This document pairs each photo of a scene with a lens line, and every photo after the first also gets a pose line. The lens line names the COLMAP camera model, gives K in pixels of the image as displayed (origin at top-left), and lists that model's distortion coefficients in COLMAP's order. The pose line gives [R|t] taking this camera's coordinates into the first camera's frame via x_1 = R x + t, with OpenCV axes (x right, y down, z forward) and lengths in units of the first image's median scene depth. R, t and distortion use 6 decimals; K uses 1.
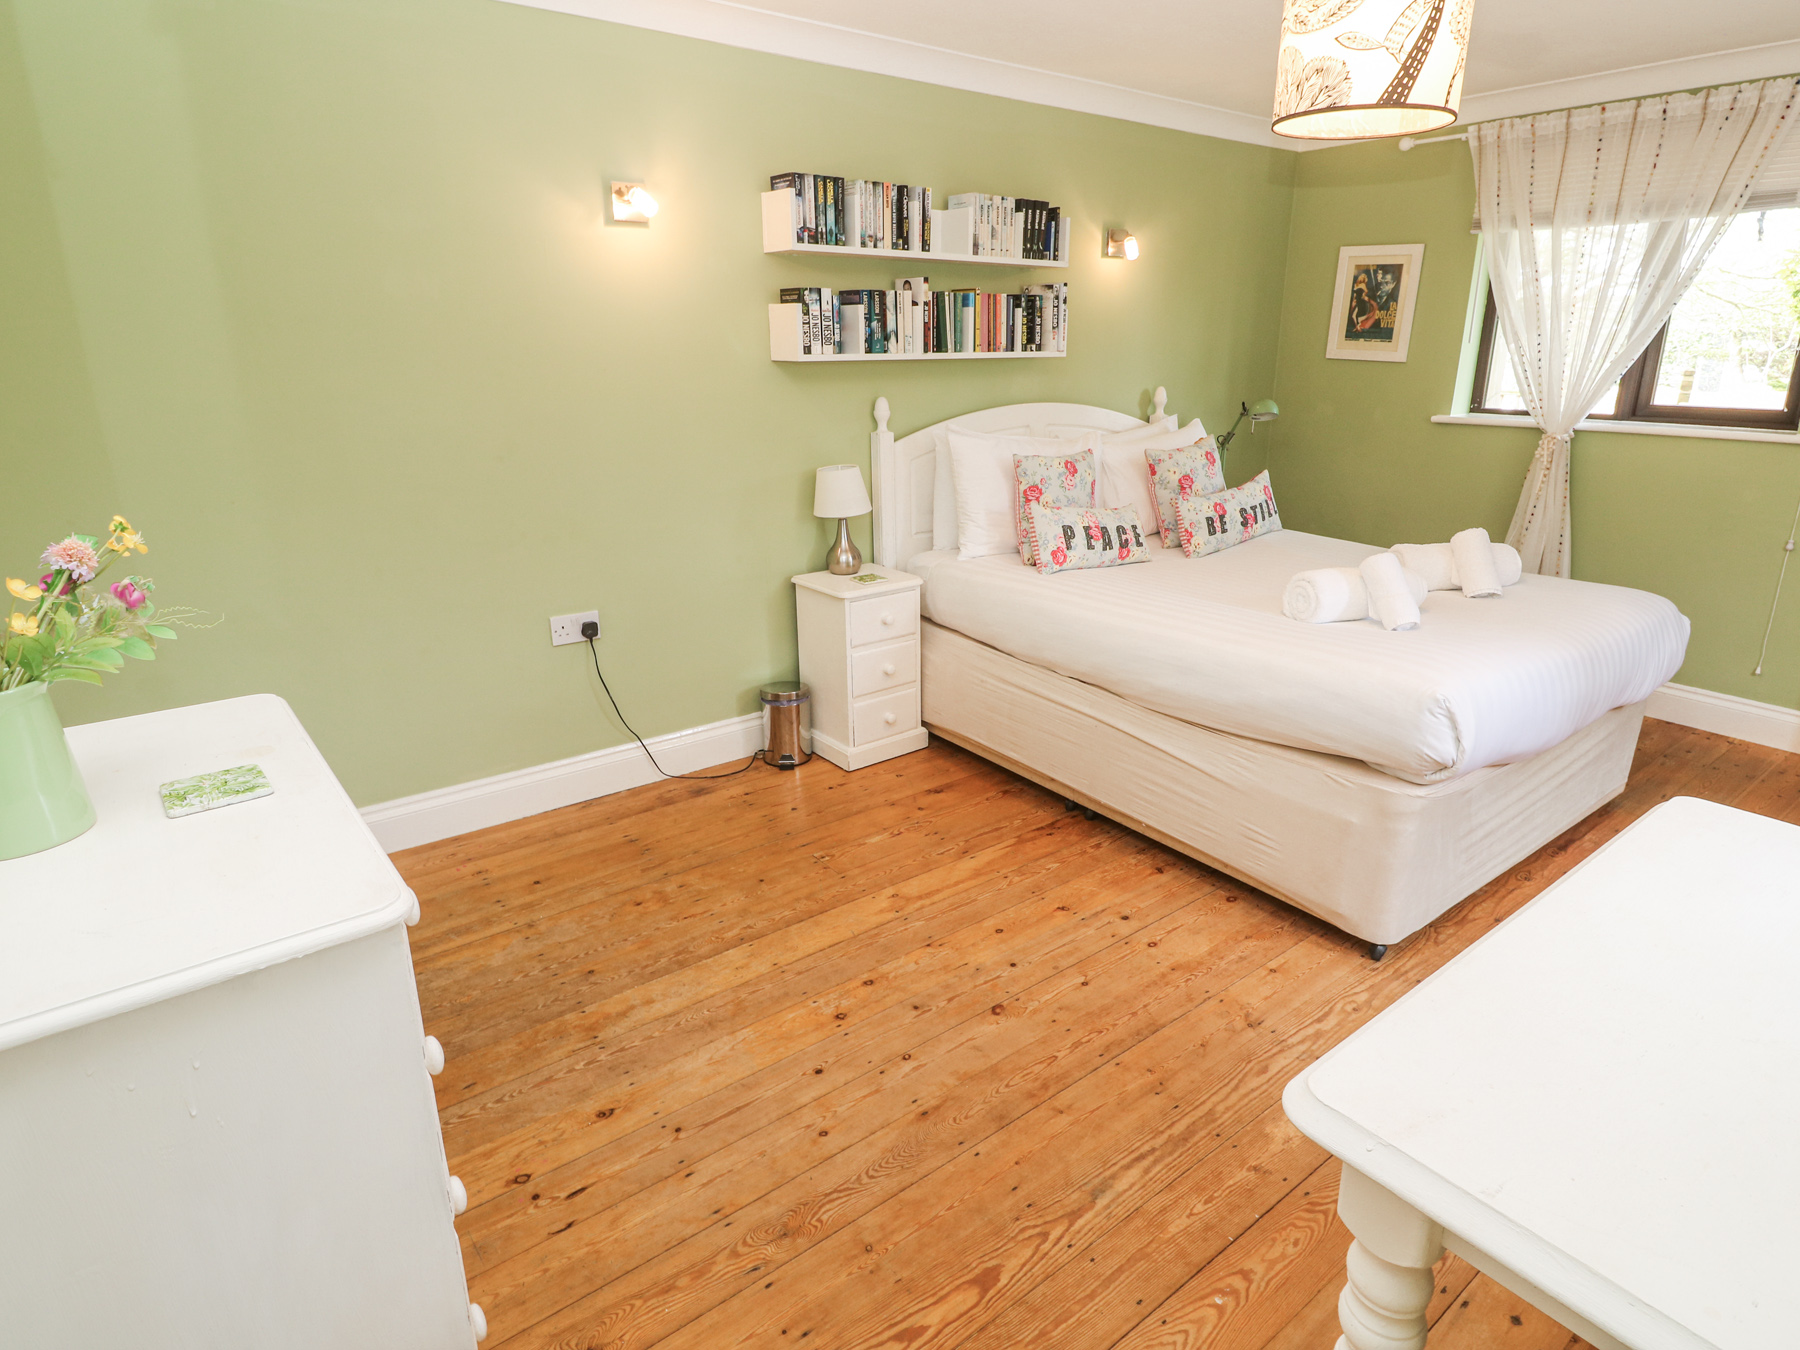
lens RADIAL K [[1018.6, 0, 904.0], [0, 1018.6, 650.1], [0, 0, 1]] dist [0.004139, -0.015295]
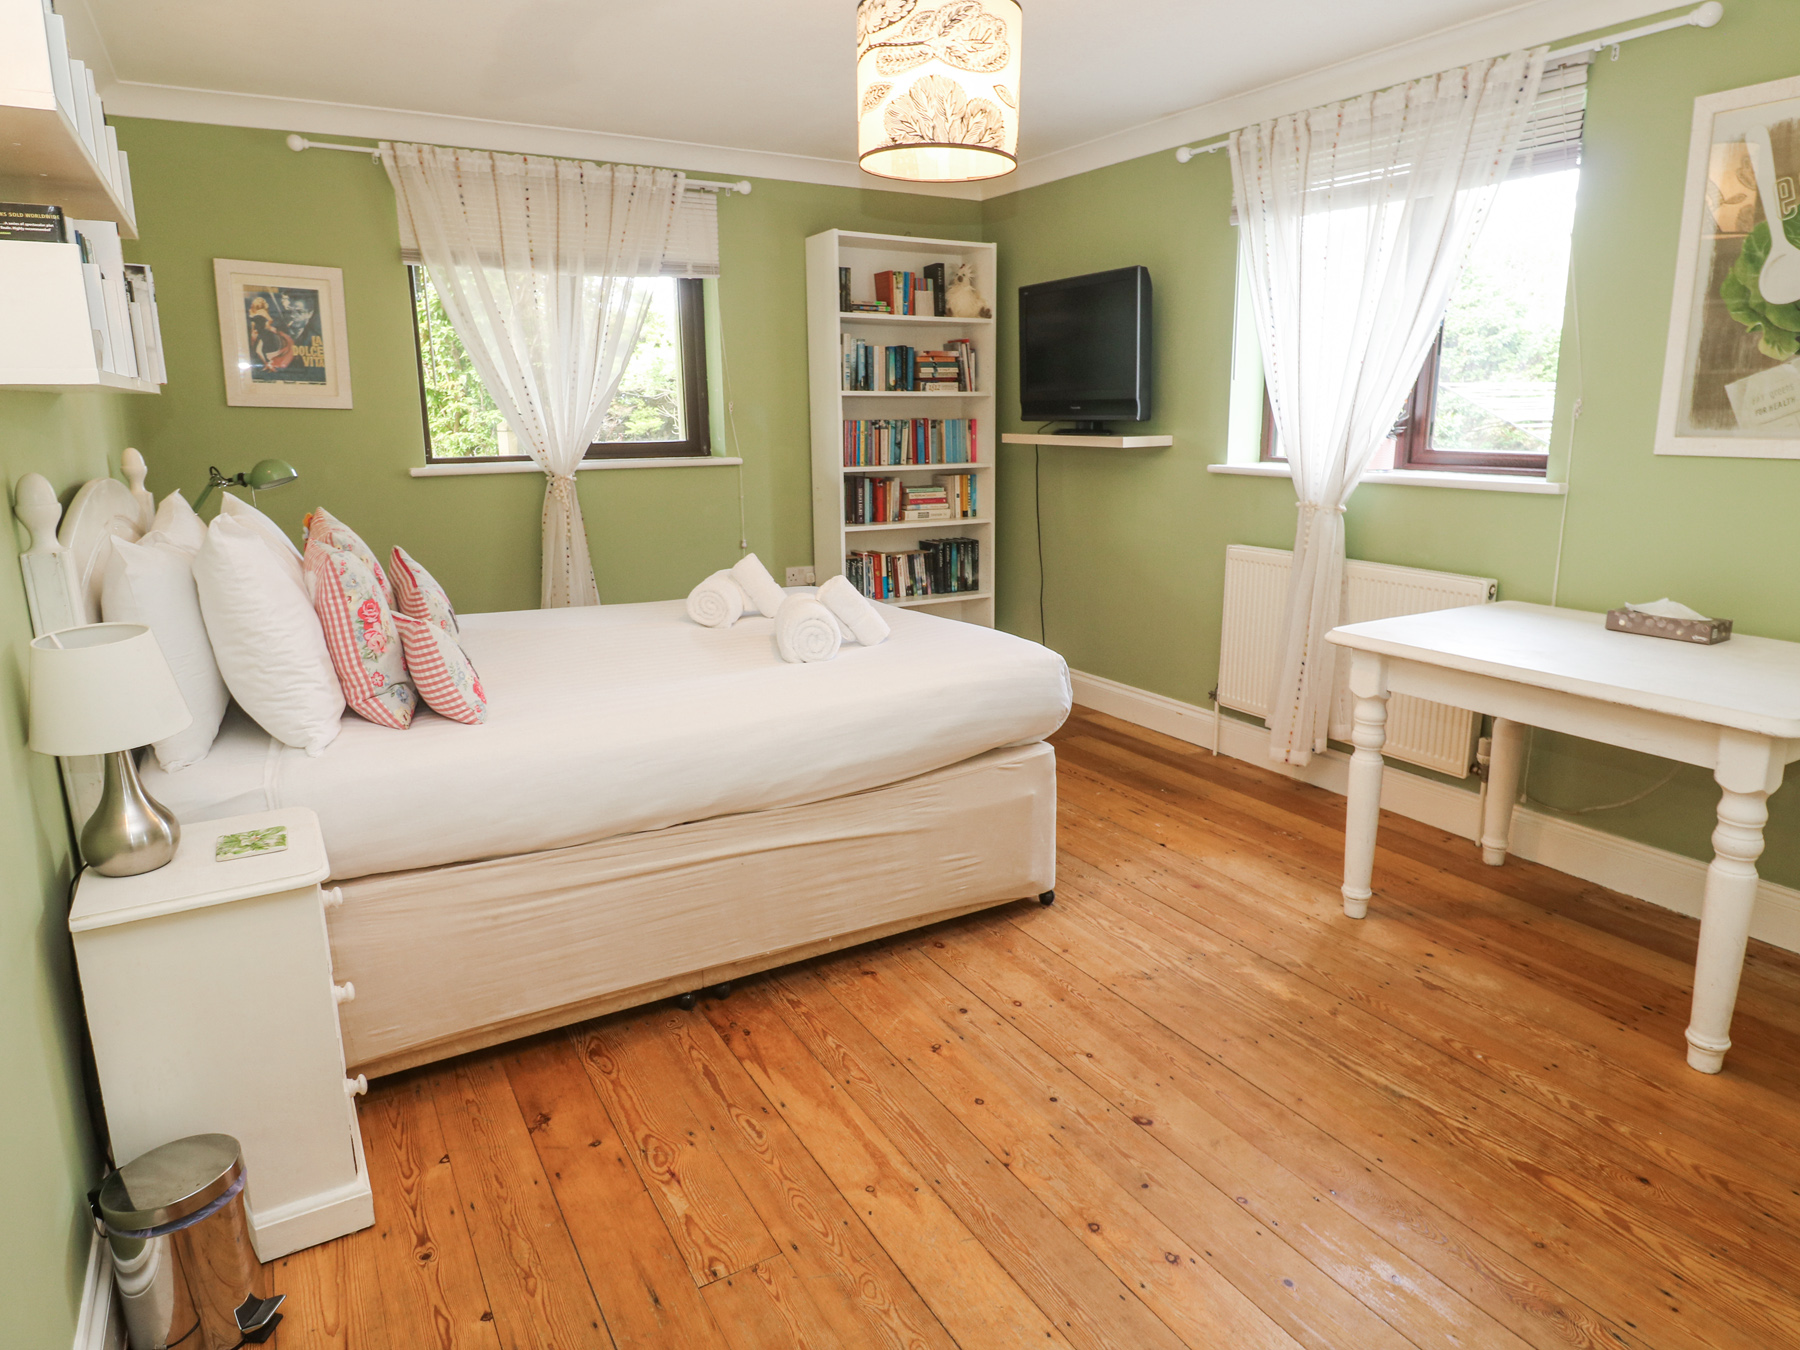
lens RADIAL K [[1140.7, 0, 906.4], [0, 1140.7, 652.3], [0, 0, 1]] dist [0.005674, -0.016114]
pose [[0.090385, -0.205774, 0.974417, -0.525535], [0.292506, 0.940753, 0.171533, -0.161711], [-0.951982, 0.269519, 0.145220, 0.637568]]
